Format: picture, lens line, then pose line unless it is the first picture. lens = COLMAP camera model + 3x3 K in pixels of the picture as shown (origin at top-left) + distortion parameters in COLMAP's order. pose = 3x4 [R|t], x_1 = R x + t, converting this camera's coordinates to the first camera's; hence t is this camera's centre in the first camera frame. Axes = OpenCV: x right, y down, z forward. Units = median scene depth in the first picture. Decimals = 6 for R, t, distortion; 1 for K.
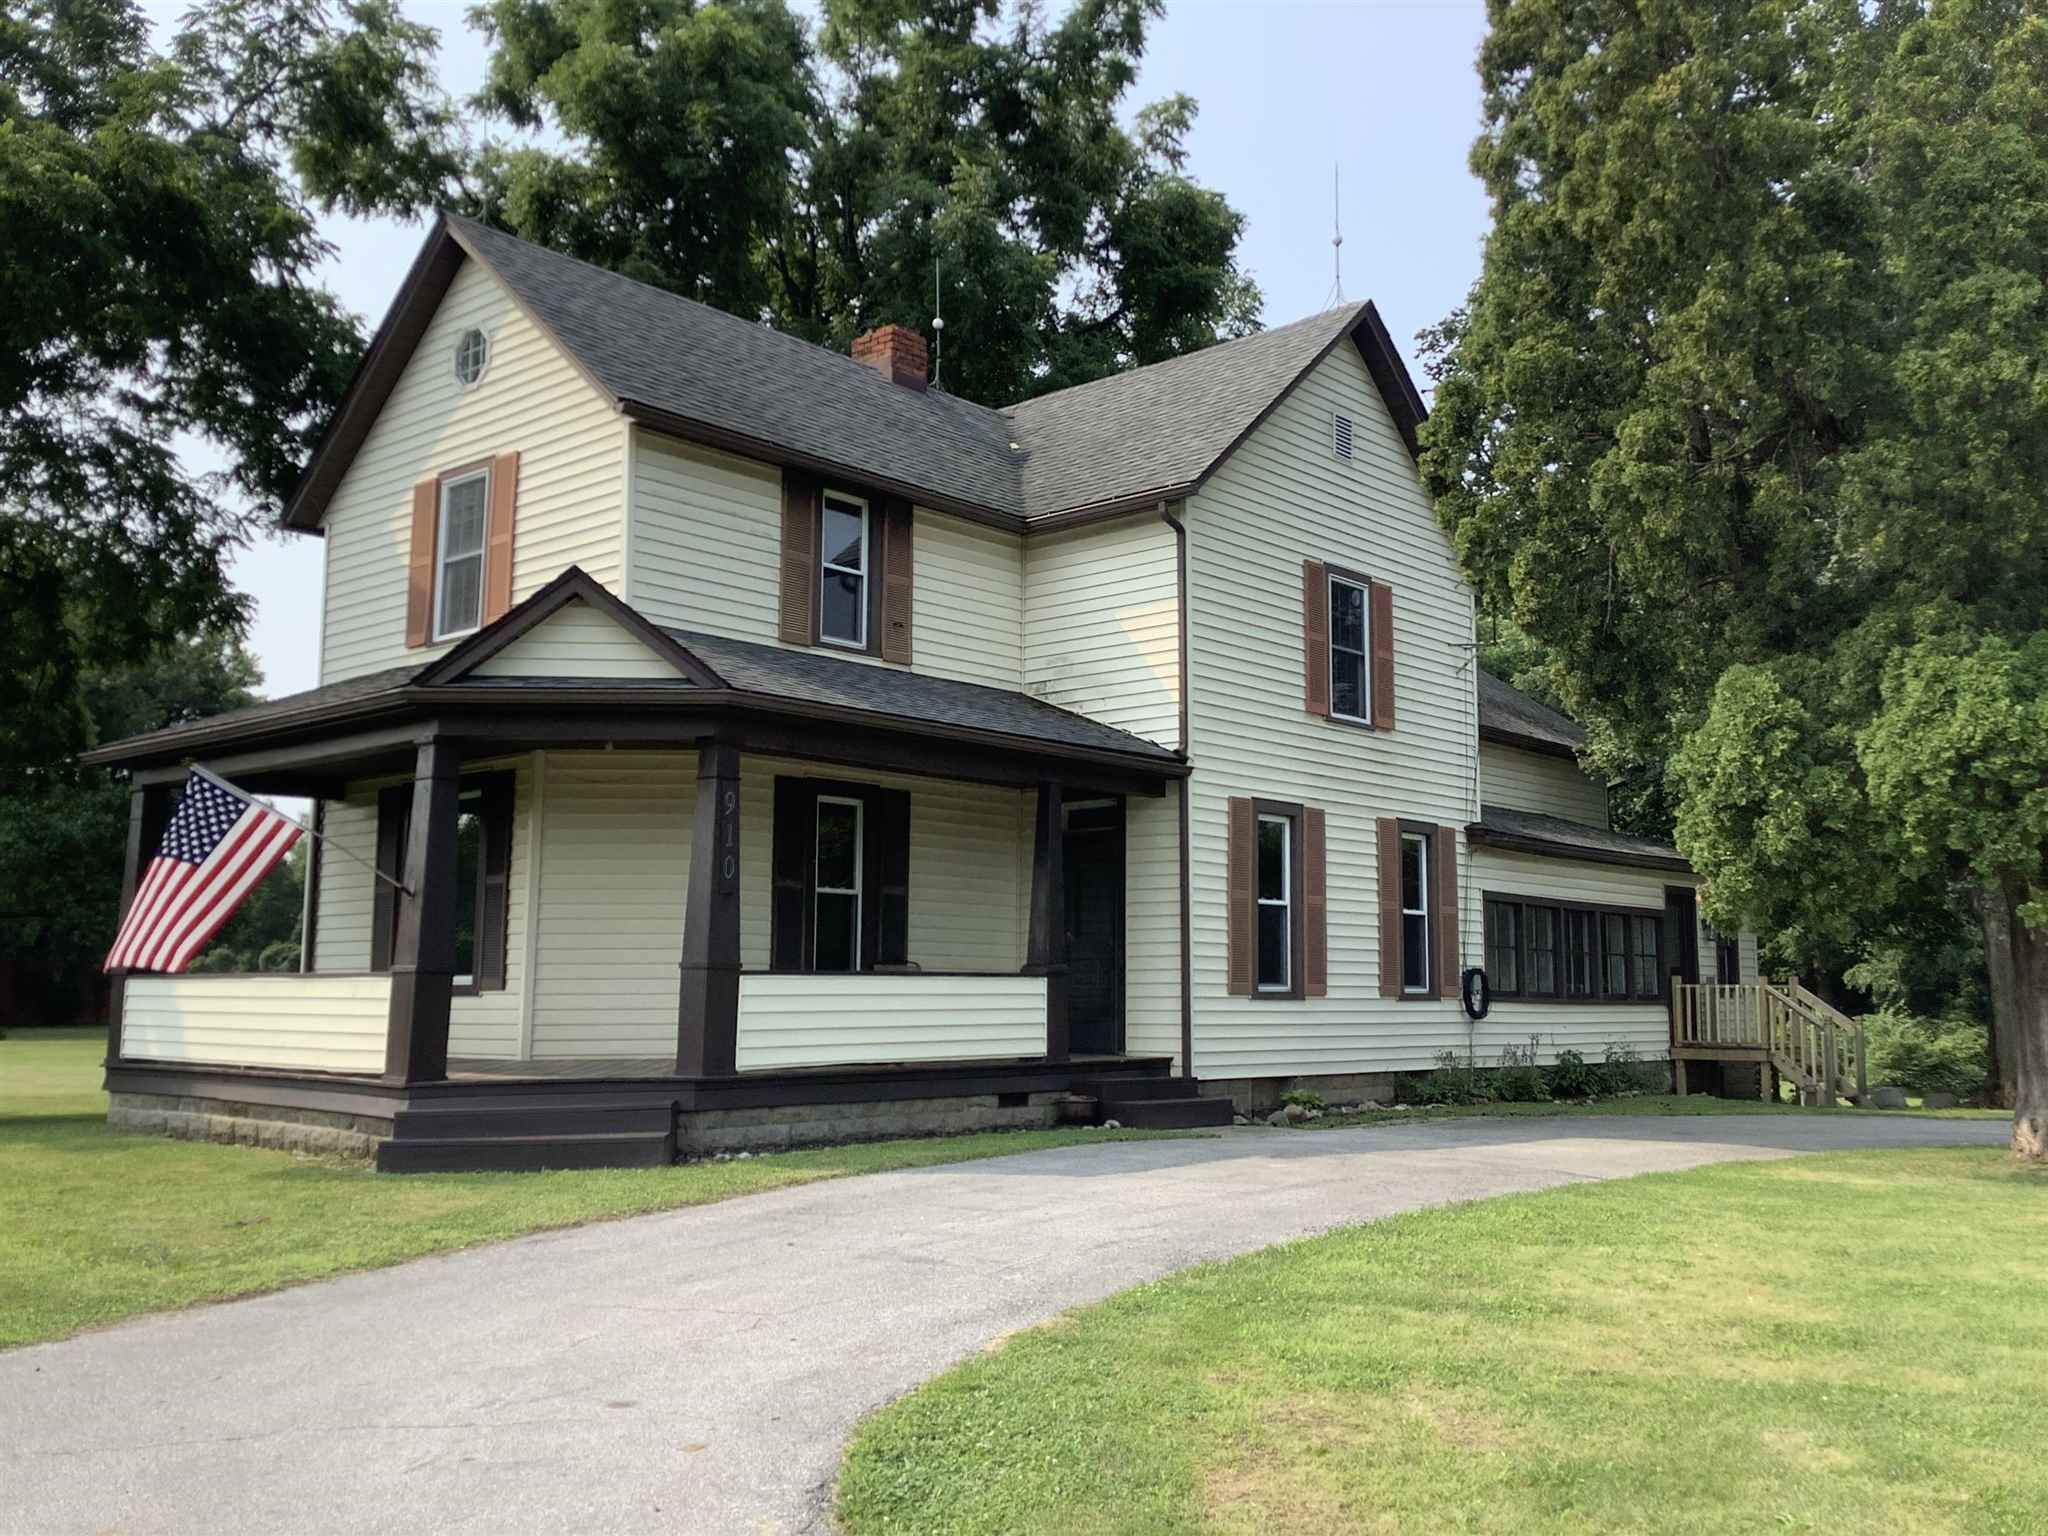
lens RADIAL K [[1882.9, 0, 1025.1], [0, 1882.9, 767.7], [0, 0, 1]] dist [0.019361, 0.000000]
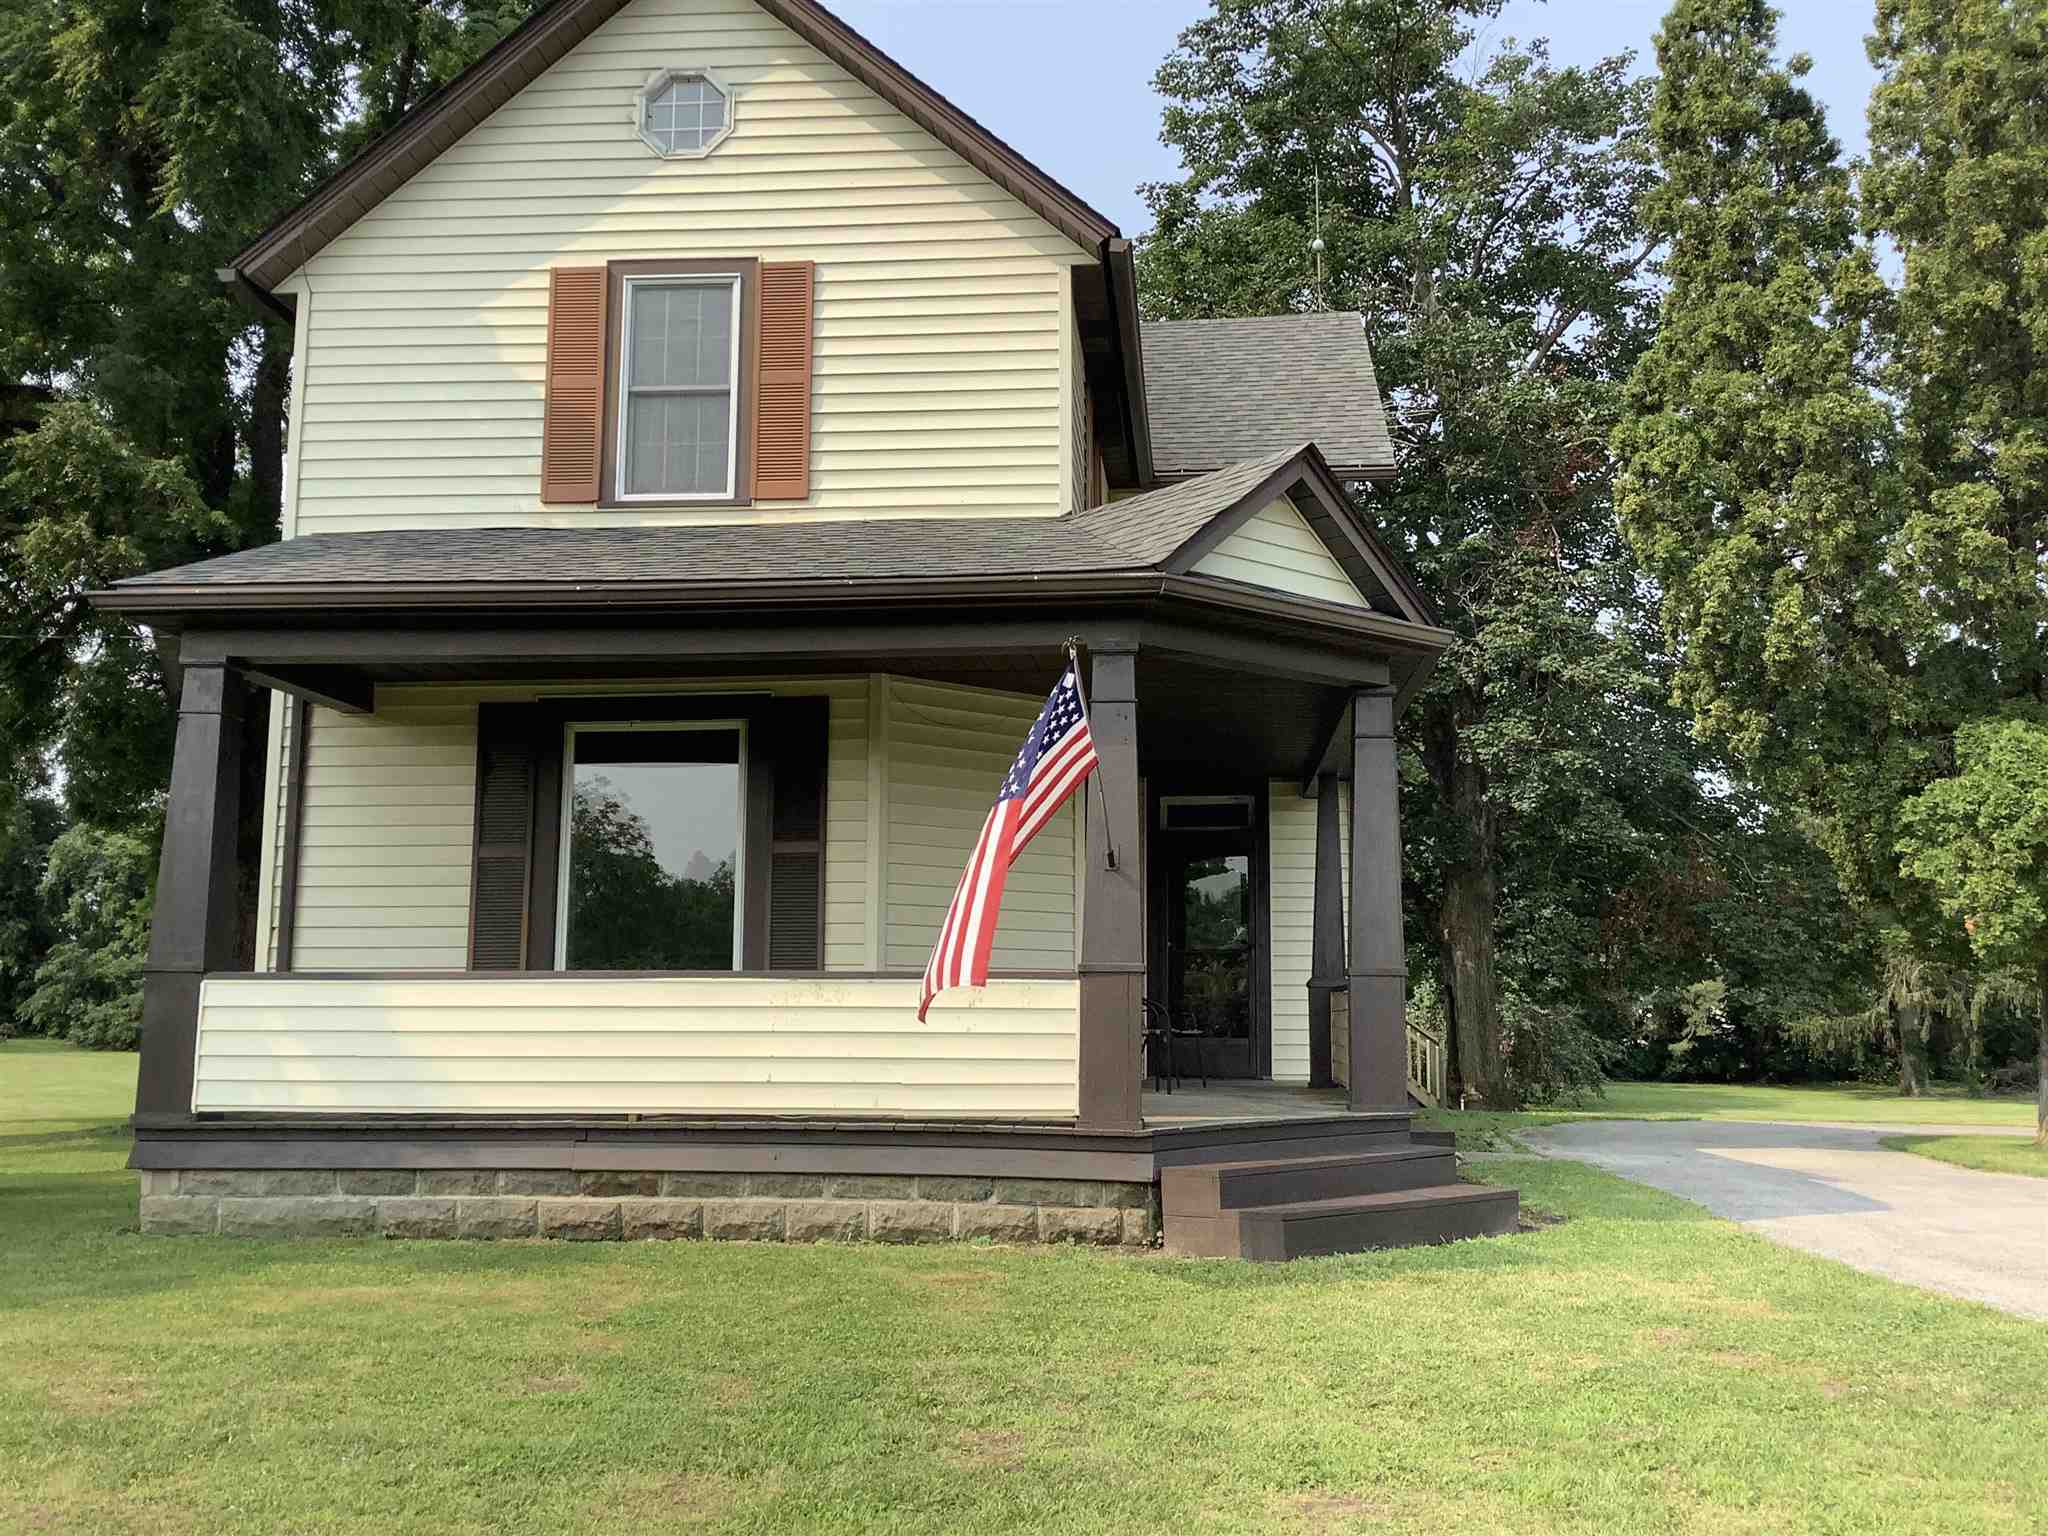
lens RADIAL K [[1882.9, 0, 1025.3], [0, 1882.9, 774.2], [0, 0, 1]] dist [0.019361, 0.000000]
pose [[0.771042, 0.068148, 0.633127, -0.514388], [-0.070971, 0.997259, -0.020911, 0.031158], [-0.632817, -0.028810, 0.773765, 0.293754]]
